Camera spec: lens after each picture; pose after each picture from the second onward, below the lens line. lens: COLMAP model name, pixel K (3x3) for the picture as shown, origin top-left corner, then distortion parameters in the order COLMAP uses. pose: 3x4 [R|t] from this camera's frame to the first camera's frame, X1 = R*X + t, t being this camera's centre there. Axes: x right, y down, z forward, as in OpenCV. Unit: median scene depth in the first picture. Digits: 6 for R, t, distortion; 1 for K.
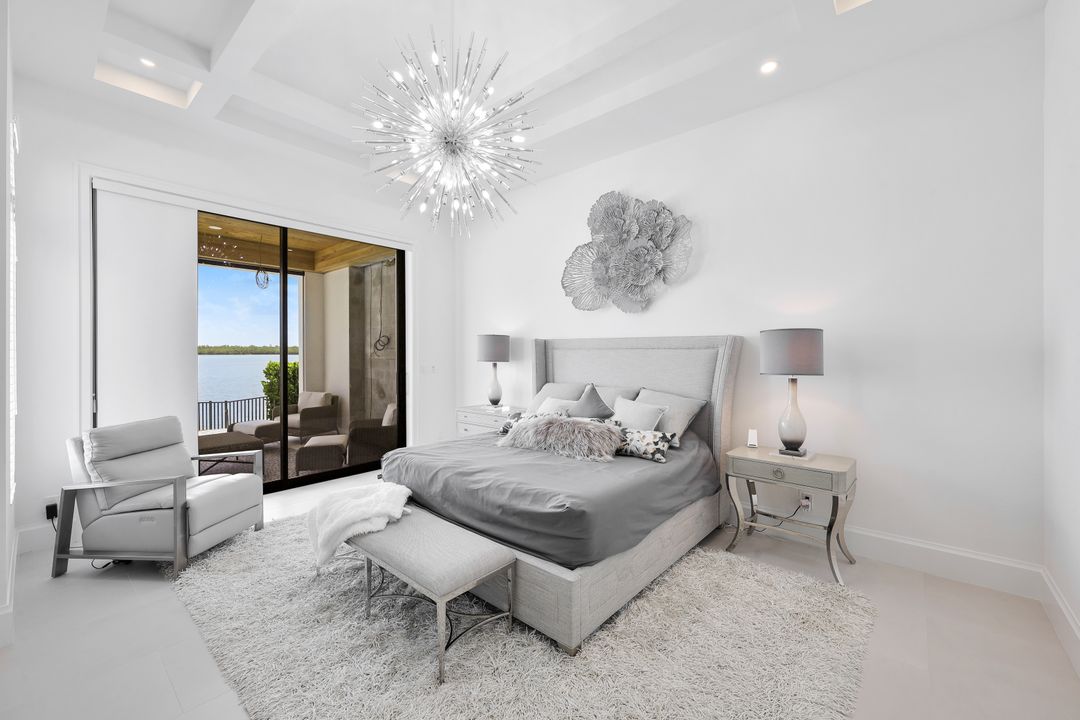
lens RADIAL K [[437.5, 0, 532.7], [0, 437.5, 353.7], [0, 0, 1]] dist [-0.000481, -0.000023]
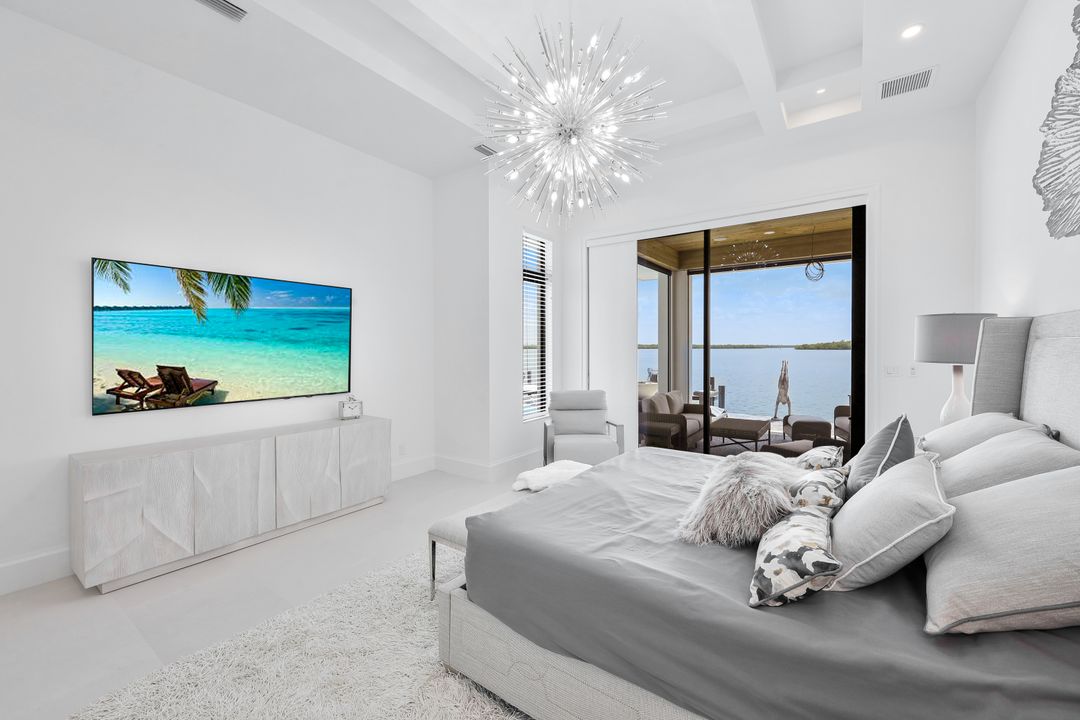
lens RADIAL K [[437.5, 0, 532.7], [0, 437.5, 353.7], [0, 0, 1]] dist [-0.000481, -0.000023]
pose [[0.119370, 0.007713, -0.992820, 0.389905], [0.001482, 0.999967, 0.007947, 0.001119], [0.992849, -0.002420, 0.119355, 0.412976]]
